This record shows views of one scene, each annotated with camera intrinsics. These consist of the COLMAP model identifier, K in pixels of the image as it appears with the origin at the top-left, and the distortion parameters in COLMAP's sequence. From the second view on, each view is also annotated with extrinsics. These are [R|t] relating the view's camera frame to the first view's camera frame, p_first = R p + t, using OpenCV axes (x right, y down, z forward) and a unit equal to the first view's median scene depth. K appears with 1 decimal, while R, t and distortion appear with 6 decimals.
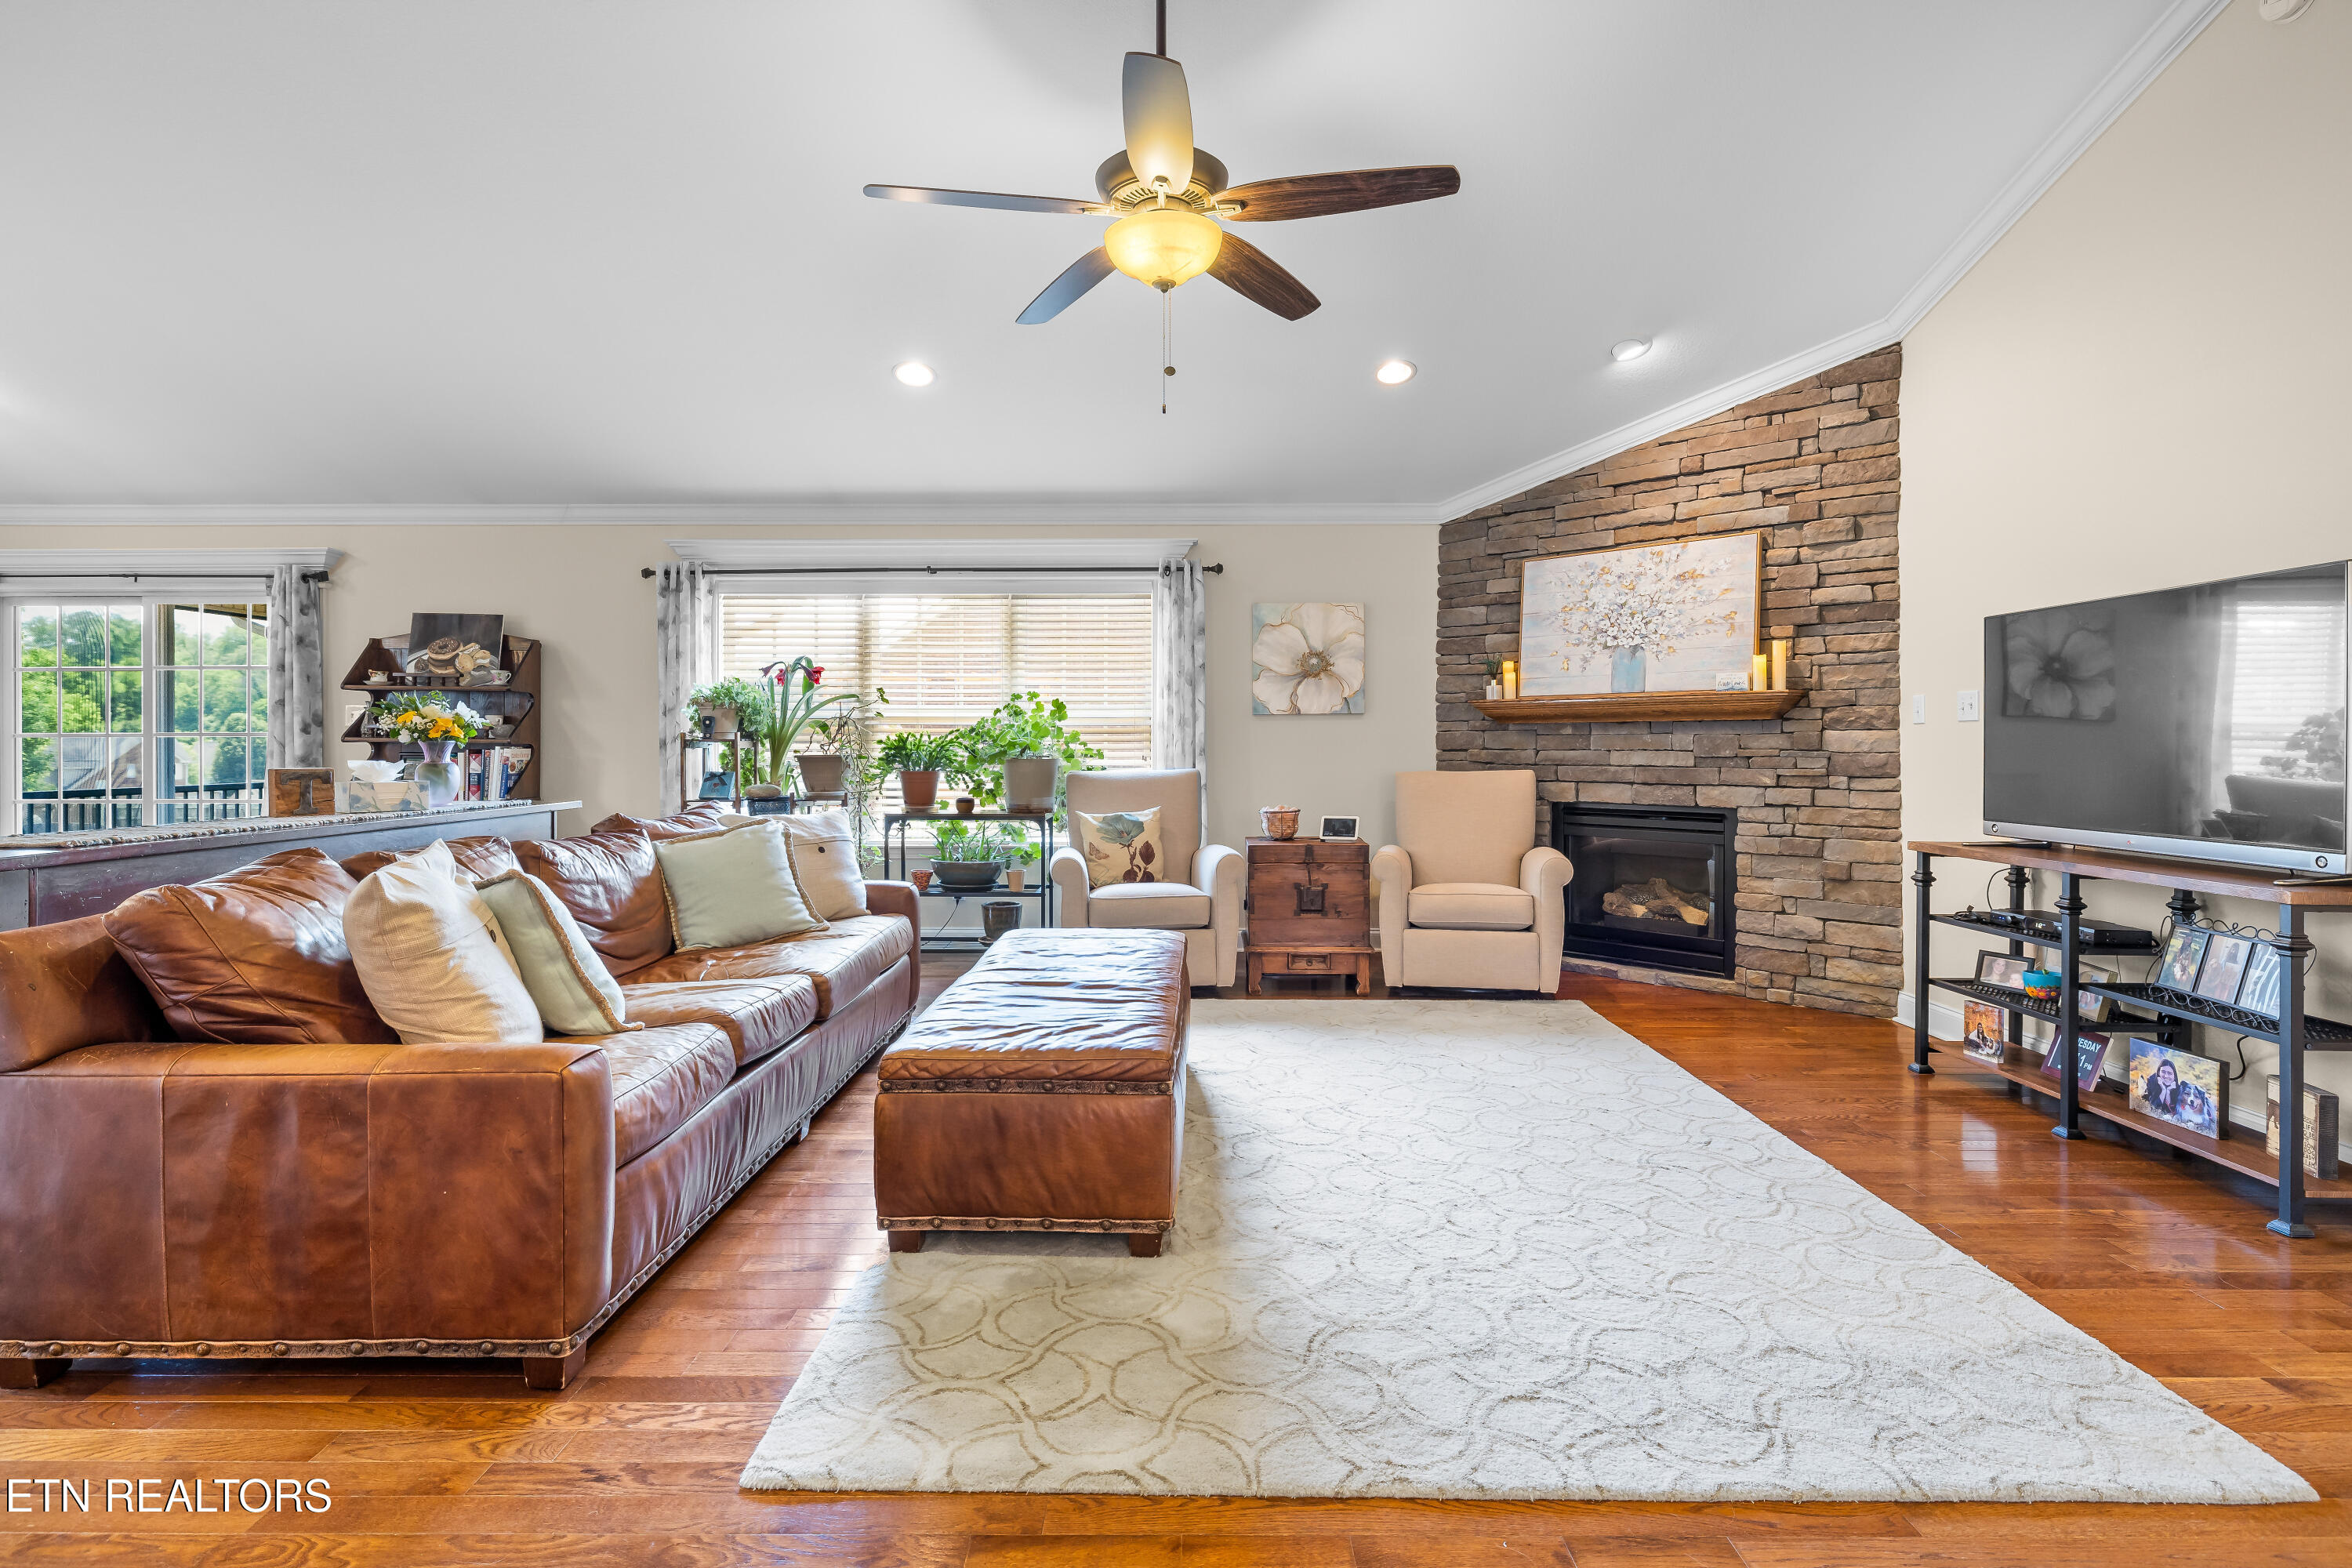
lens RADIAL K [[1147.6, 0, 1171.8], [0, 1147.6, 746.3], [0, 0, 1]] dist [-0.004655, -0.000251]
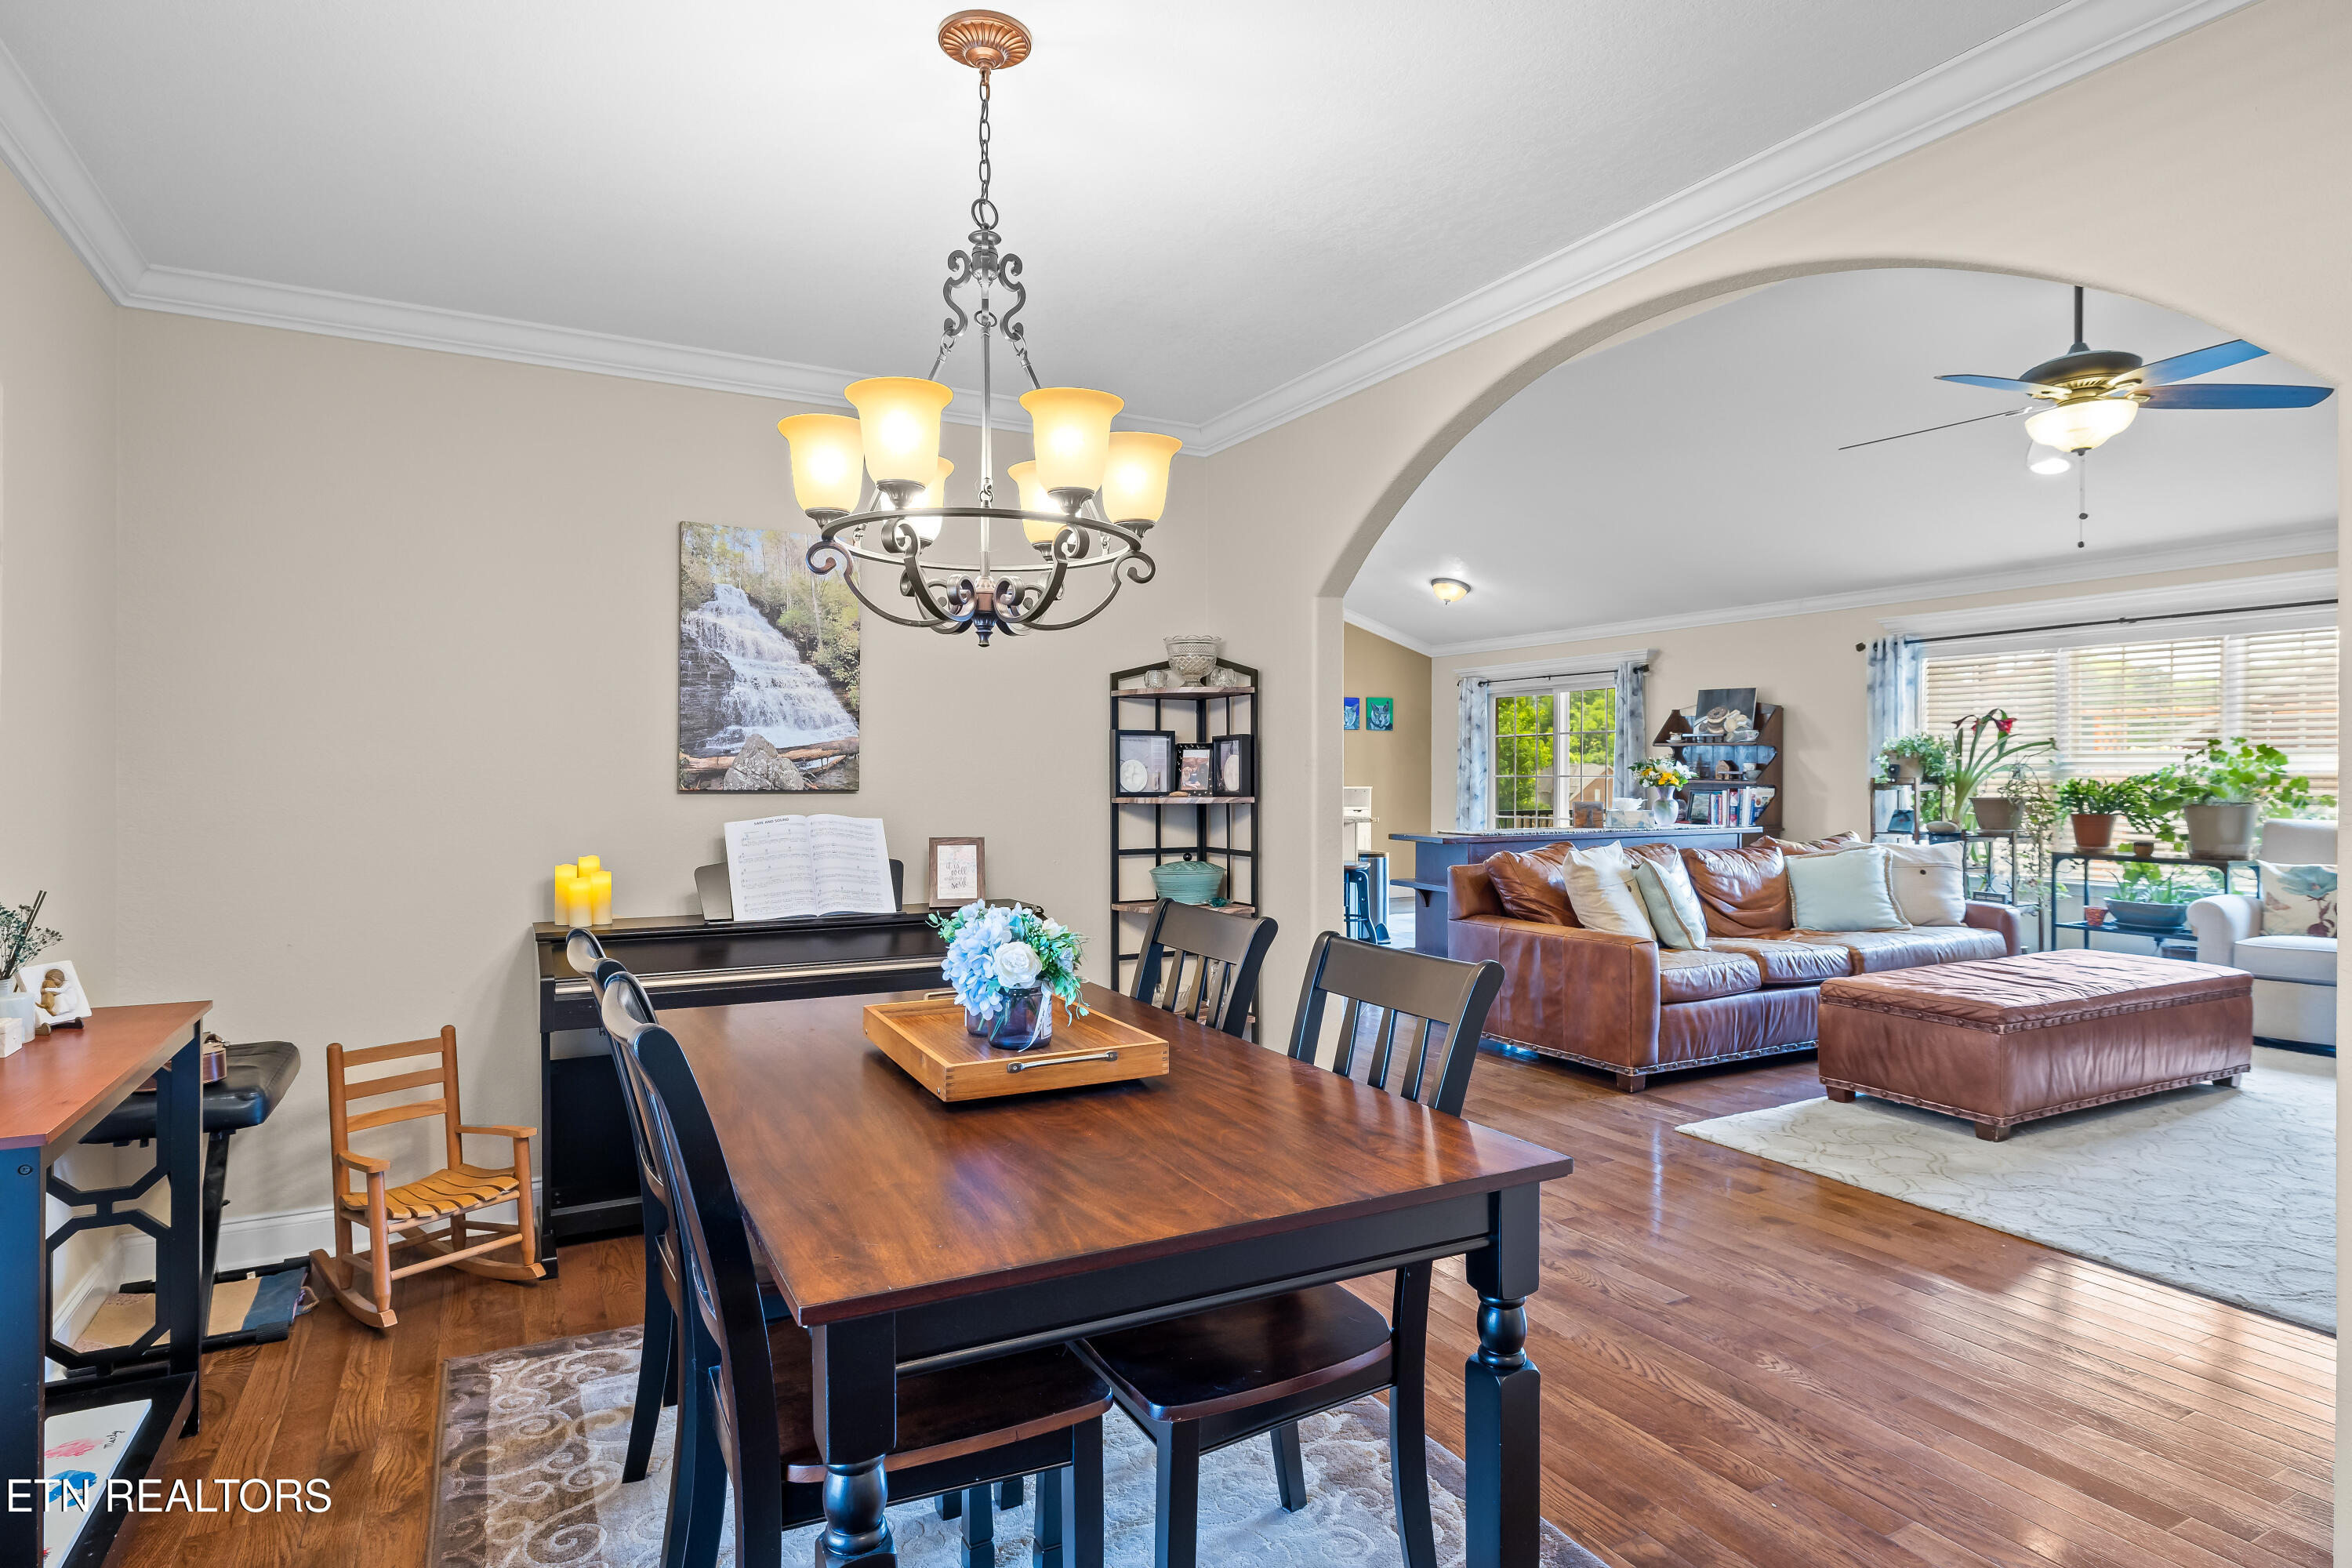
lens RADIAL K [[1250.3, 0, 1157.4], [0, 1250.3, 777.1], [0, 0, 1]] dist [-0.003733, -0.000528]
pose [[0.471049, 0.004040, -0.882098, 0.434359], [-0.002284, 0.999992, 0.003361, -0.016376], [0.882104, 0.000431, 0.471054, -0.349482]]
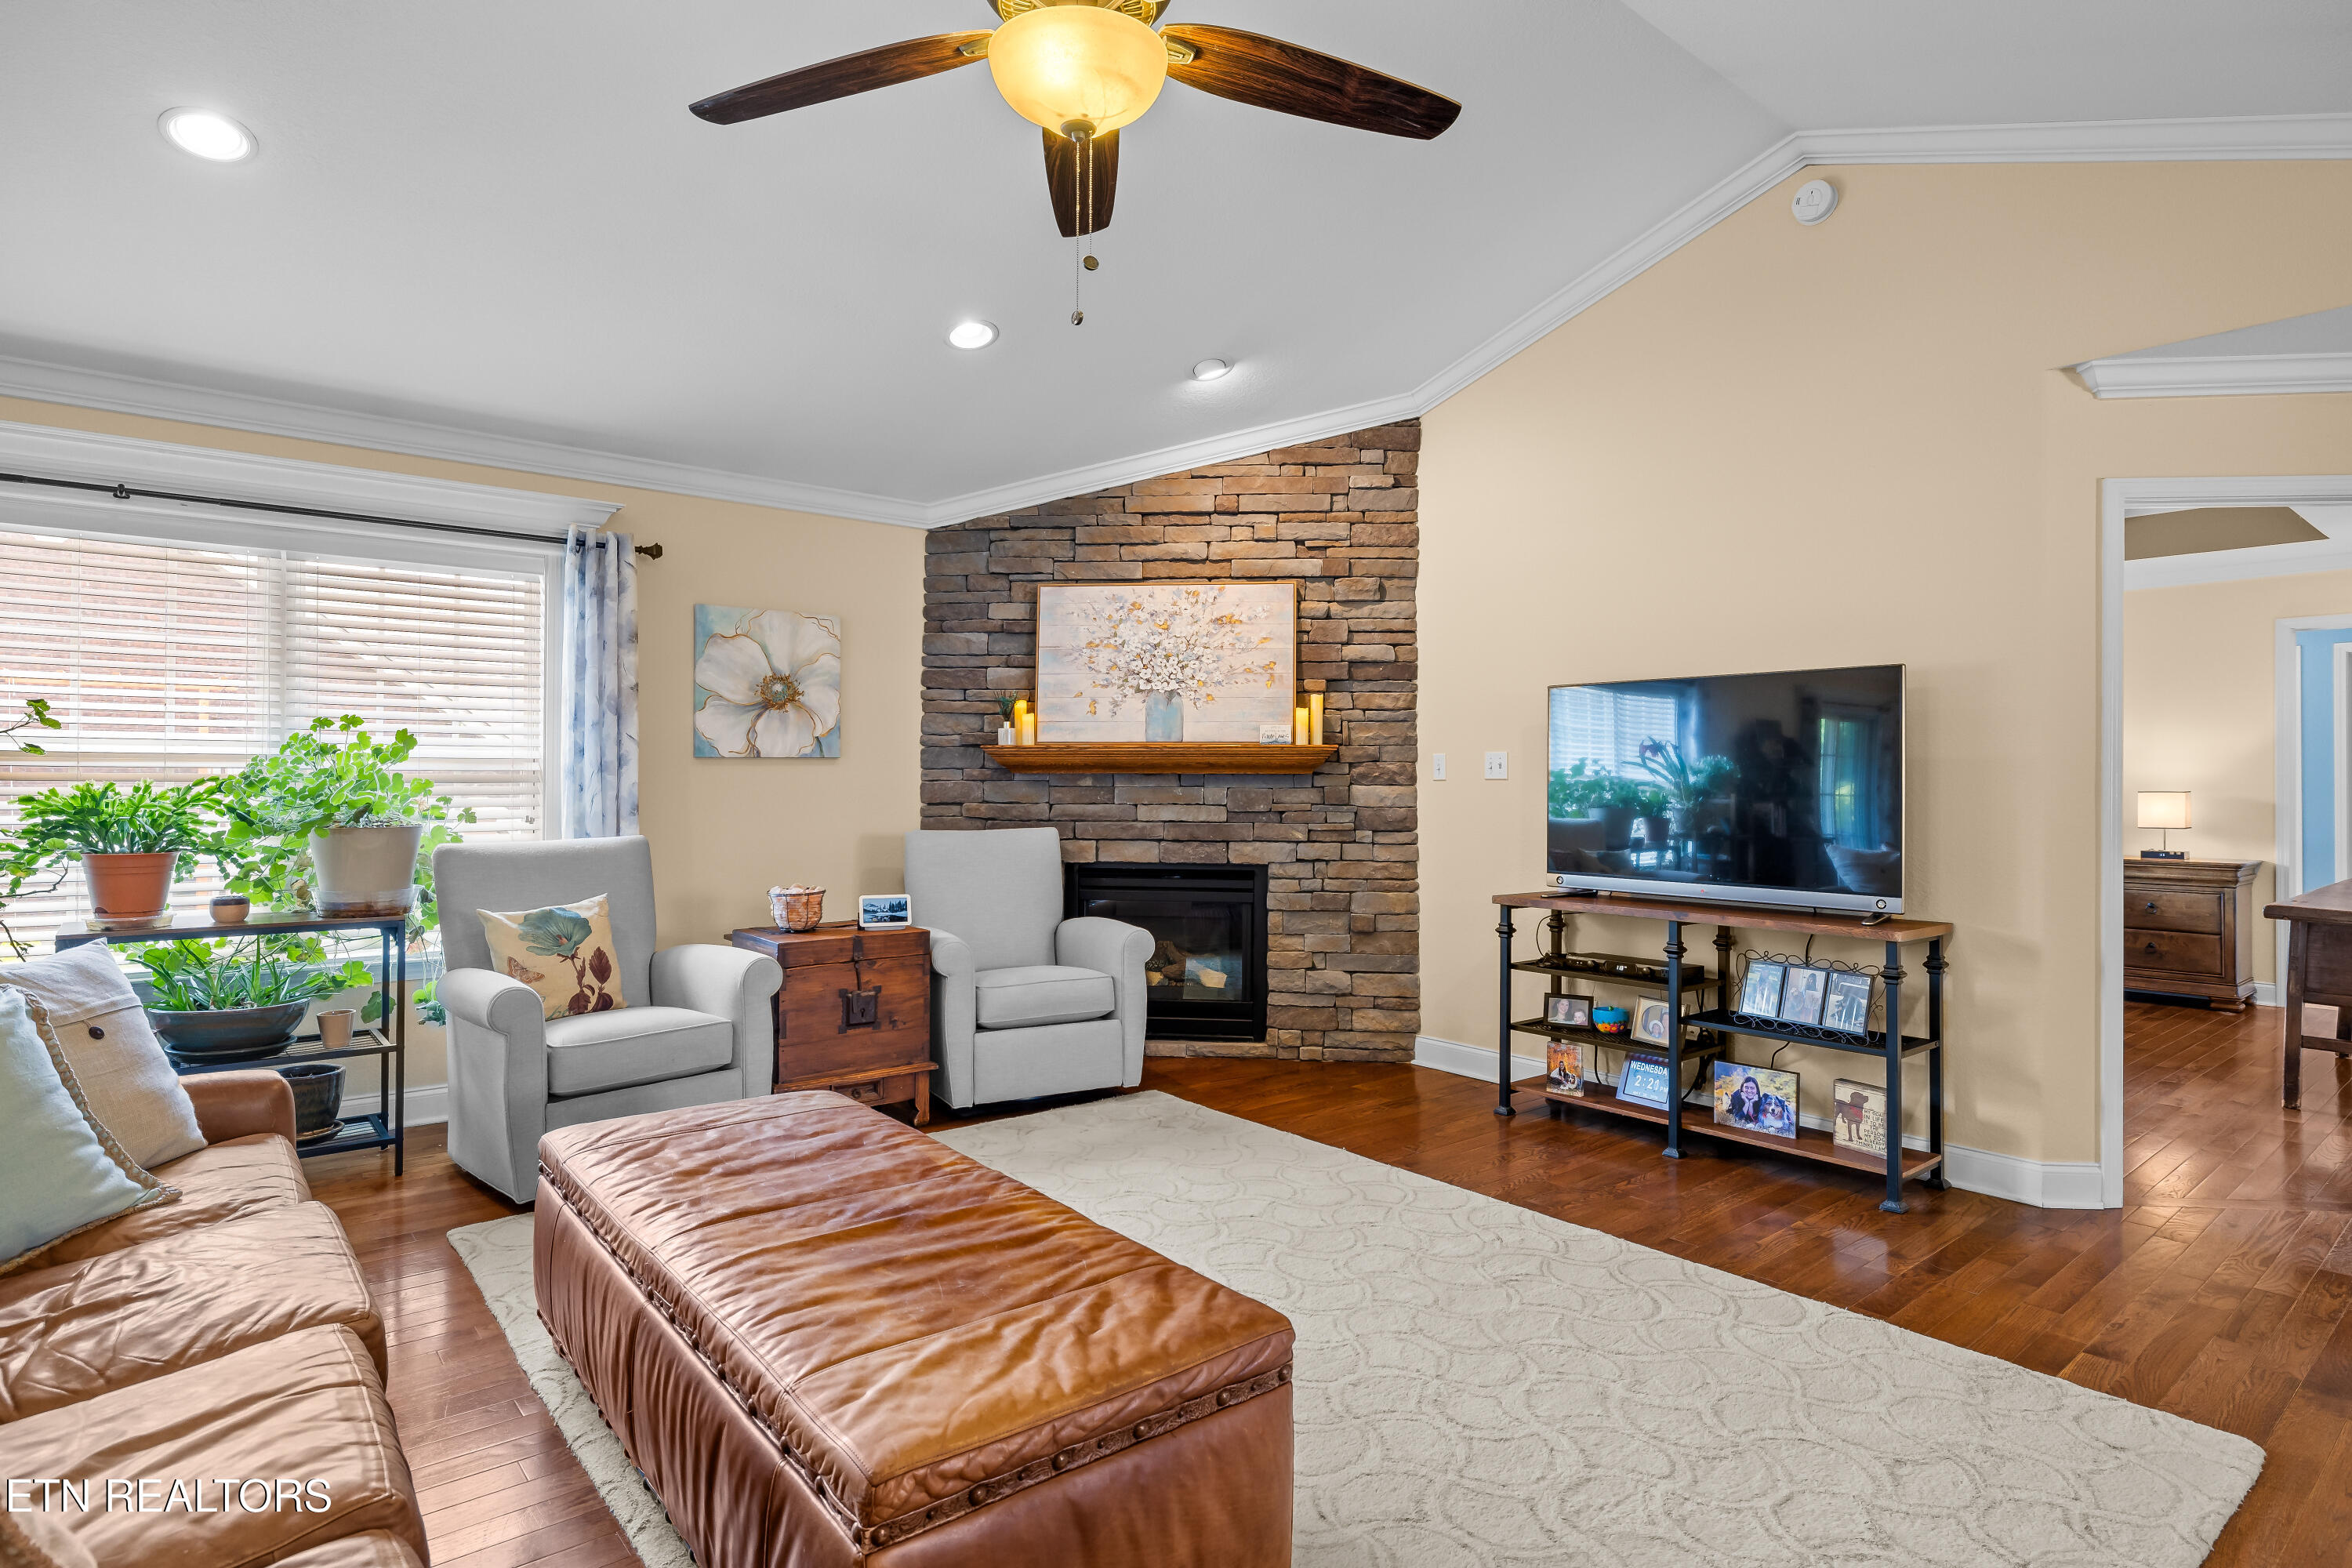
lens RADIAL K [[1245.7, 0, 1175.2], [0, 1245.7, 768.8], [0, 0, 1]] dist [-0.003215, 0.000030]
pose [[0.766261, 0.008537, 0.642472, -0.240776], [-0.003185, 0.999950, -0.009488, -0.016318], [-0.642521, 0.005224, 0.766250, 0.239103]]
